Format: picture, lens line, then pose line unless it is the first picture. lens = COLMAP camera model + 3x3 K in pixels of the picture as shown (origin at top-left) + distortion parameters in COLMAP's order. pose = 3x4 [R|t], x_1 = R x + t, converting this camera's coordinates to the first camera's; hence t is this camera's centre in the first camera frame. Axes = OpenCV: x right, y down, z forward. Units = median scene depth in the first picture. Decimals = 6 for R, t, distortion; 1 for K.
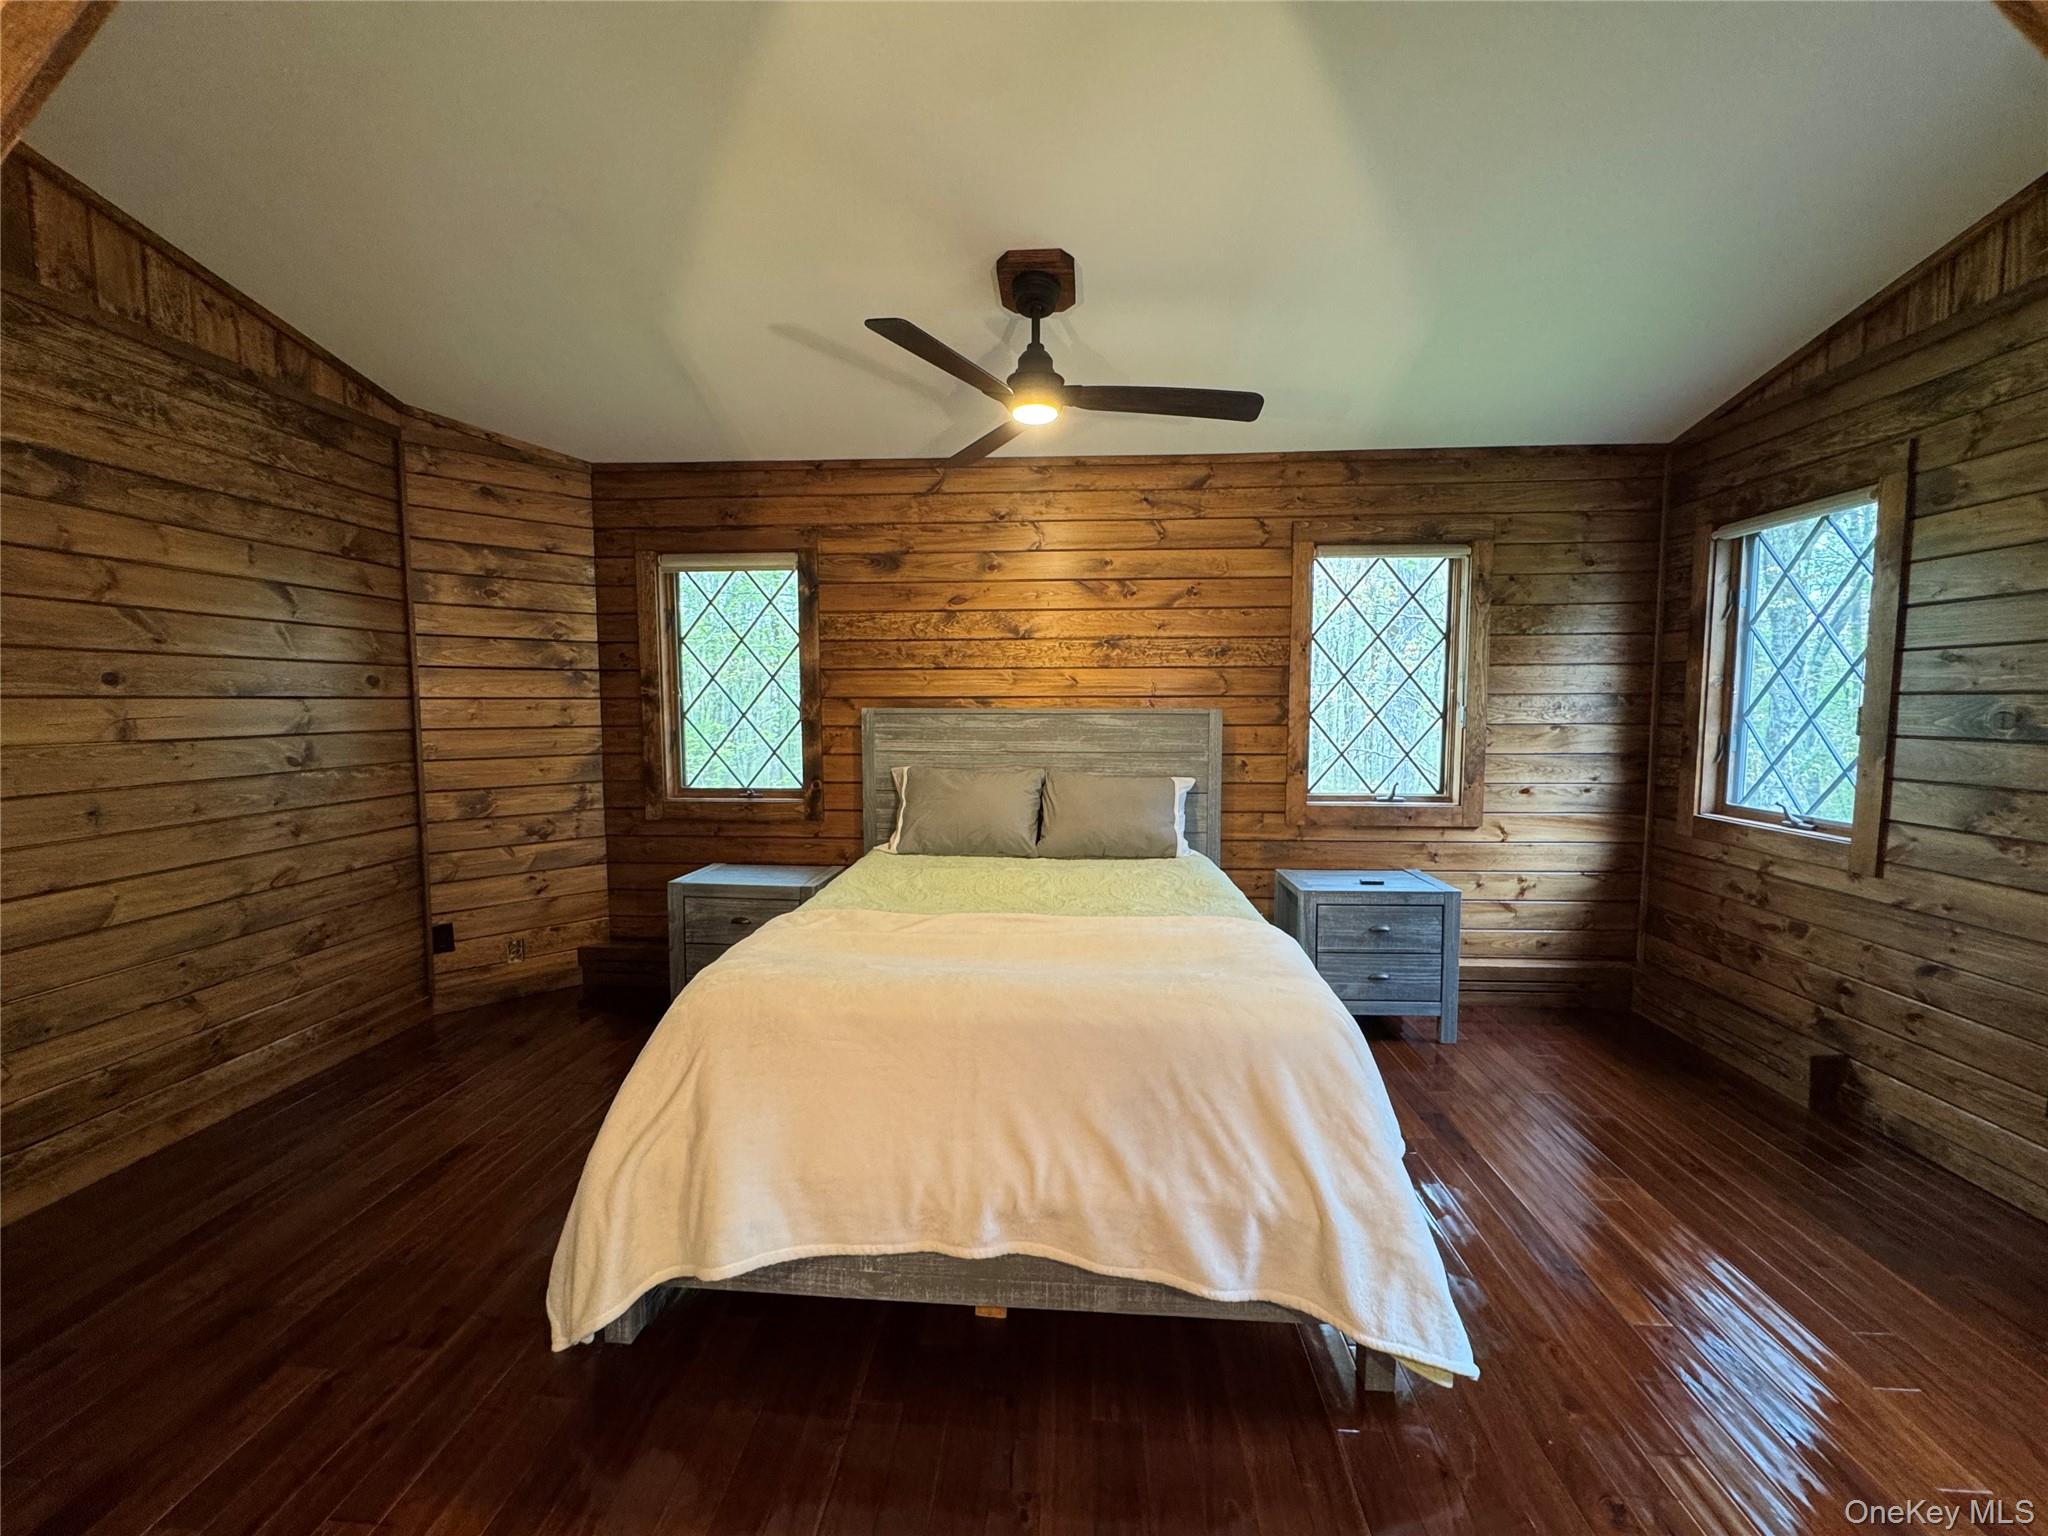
lens RADIAL K [[817.6, 0, 1020.6], [0, 817.6, 772.2], [0, 0, 1]] dist [-0.003150, 0.000098]
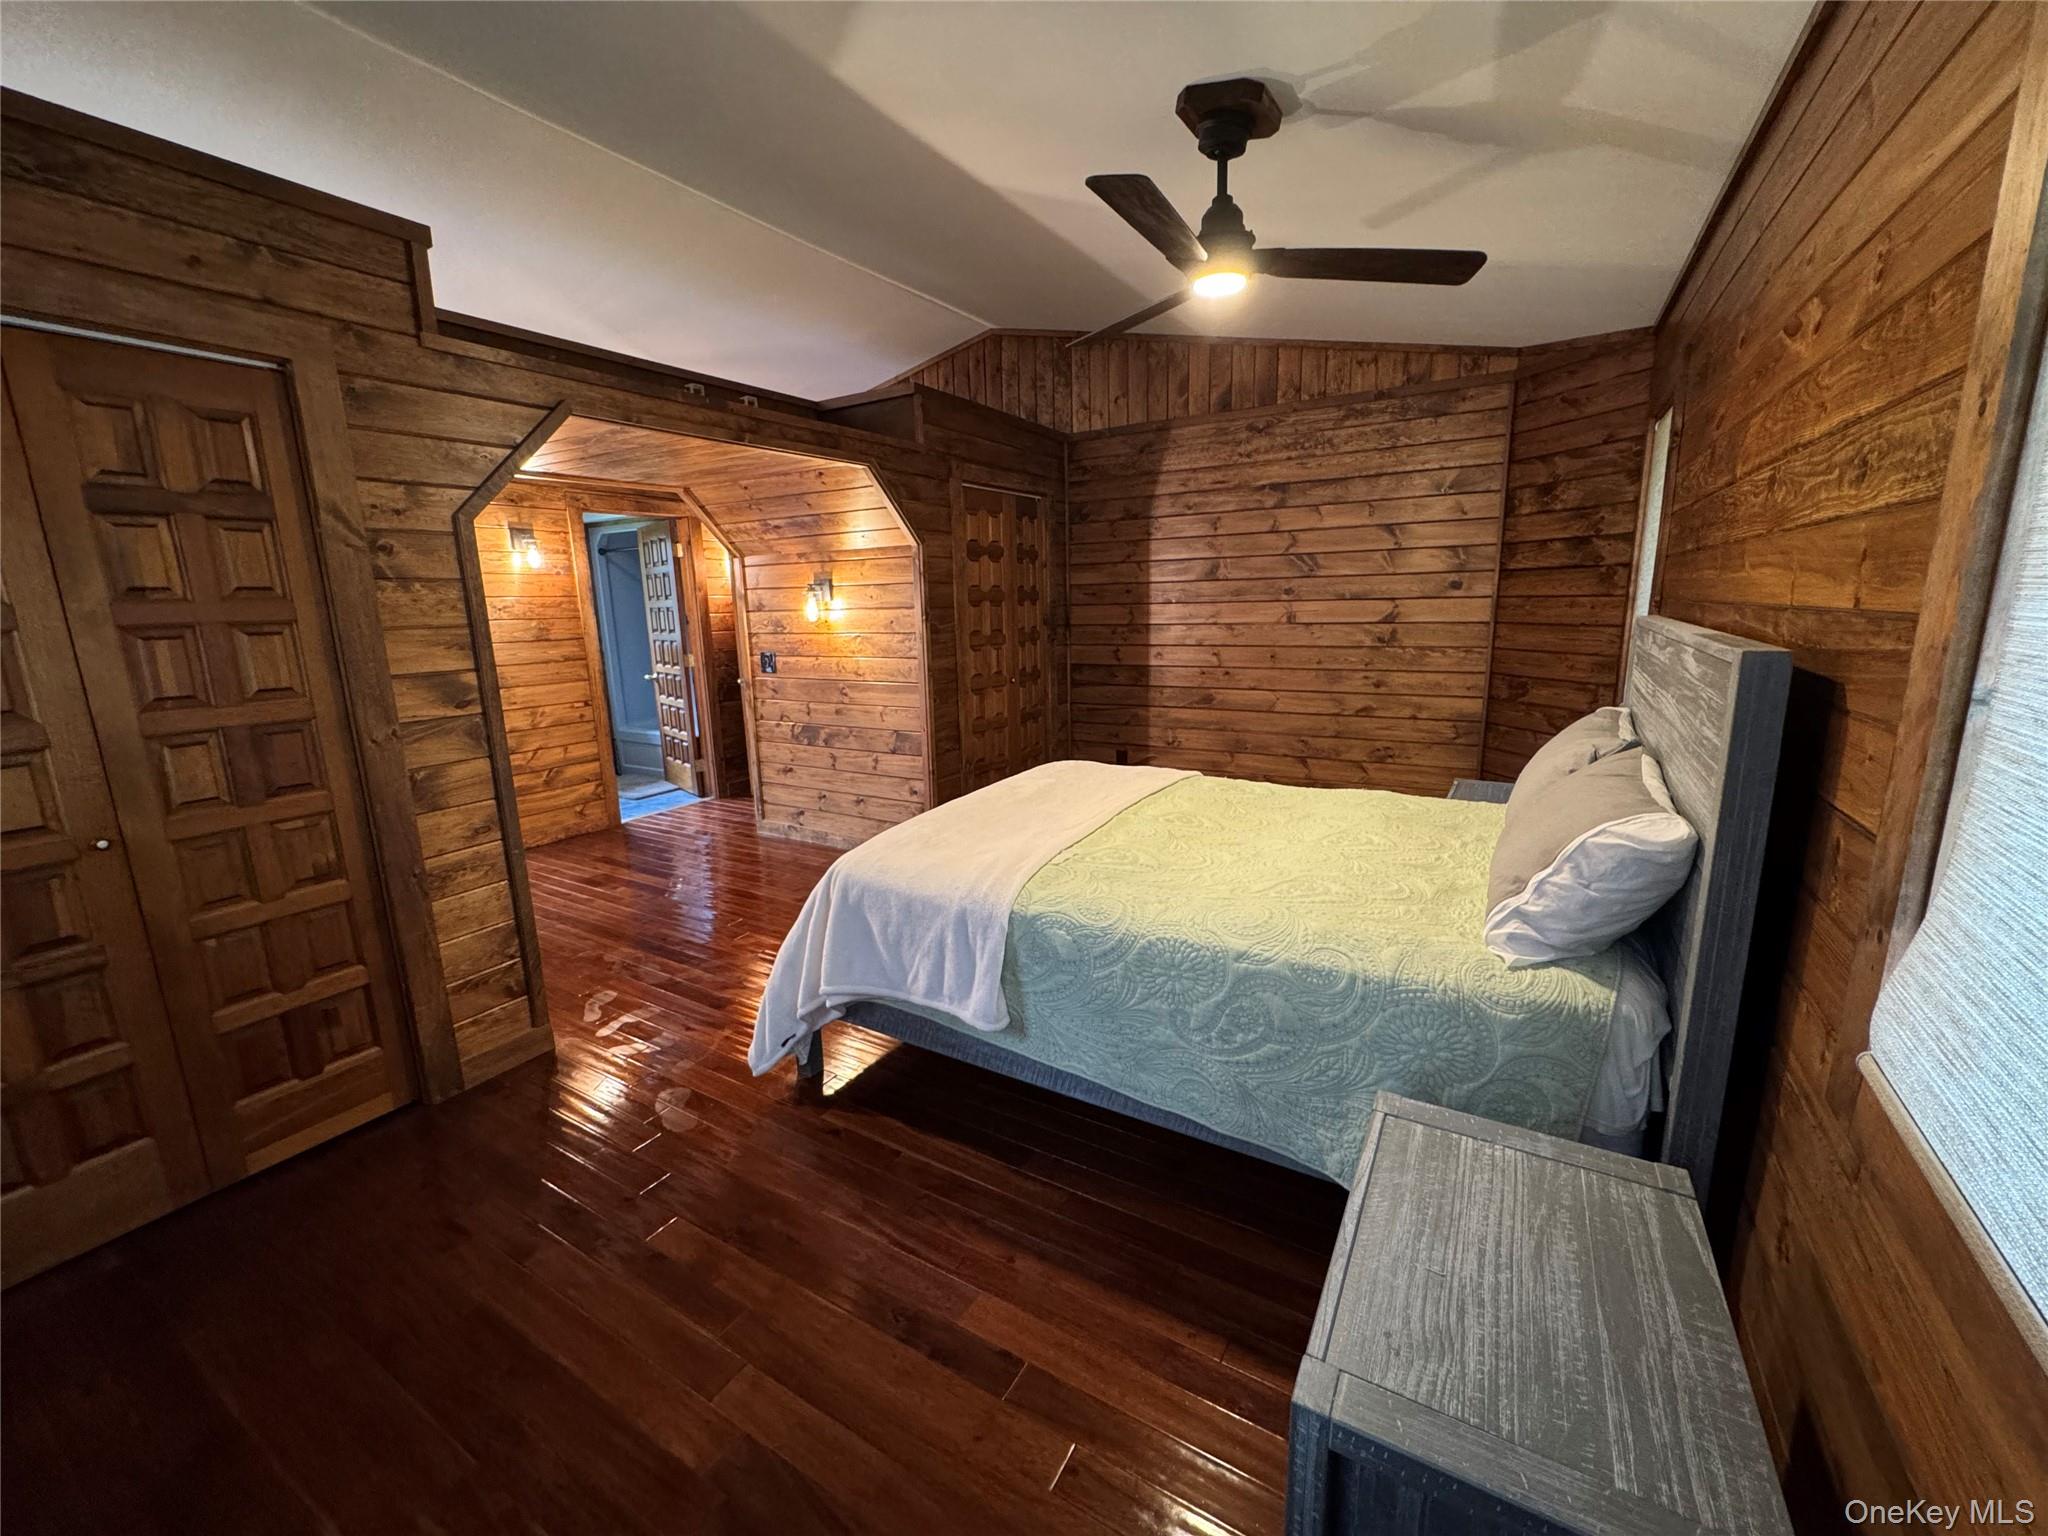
lens RADIAL K [[817.6, 0, 1028.5], [0, 817.6, 760.6], [0, 0, 1]] dist [-0.003150, 0.000098]
pose [[-0.464604, 0.193022, -0.864226, 0.857935], [-0.047230, 0.969164, 0.241850, -0.140352], [0.884258, 0.153182, -0.441160, 1.159104]]
